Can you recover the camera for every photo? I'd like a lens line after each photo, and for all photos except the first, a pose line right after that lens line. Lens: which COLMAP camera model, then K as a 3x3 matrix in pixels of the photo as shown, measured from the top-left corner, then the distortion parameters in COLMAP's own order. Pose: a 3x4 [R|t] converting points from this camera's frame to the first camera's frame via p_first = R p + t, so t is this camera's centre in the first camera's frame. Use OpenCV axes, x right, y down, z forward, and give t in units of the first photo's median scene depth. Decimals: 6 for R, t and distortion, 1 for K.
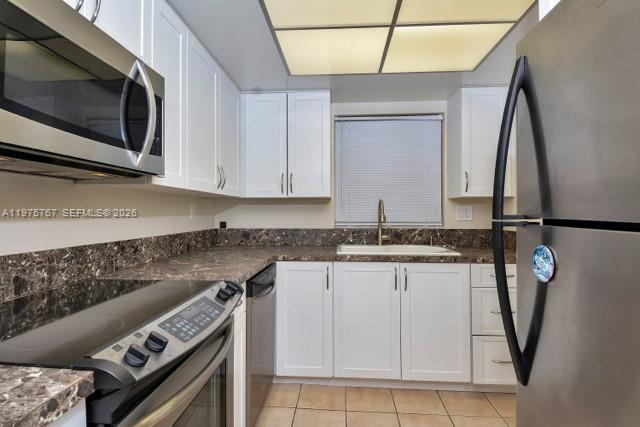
lens RADIAL K [[351.5, 0, 320.1], [0, 351.5, 209.2], [0, 0, 1]] dist [0.038173, -0.000018]
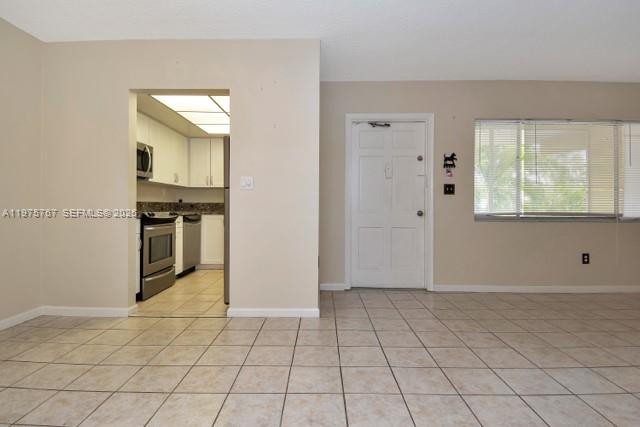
lens RADIAL K [[340.4, 0, 320.2], [0, 340.4, 205.6], [0, 0, 1]] dist [0.036772, -0.038646]
pose [[0.998227, 0.002995, 0.059442, 0.555524], [-0.003226, 0.999988, 0.003796, 0.083691], [-0.059430, -0.003981, 0.998225, -1.369283]]
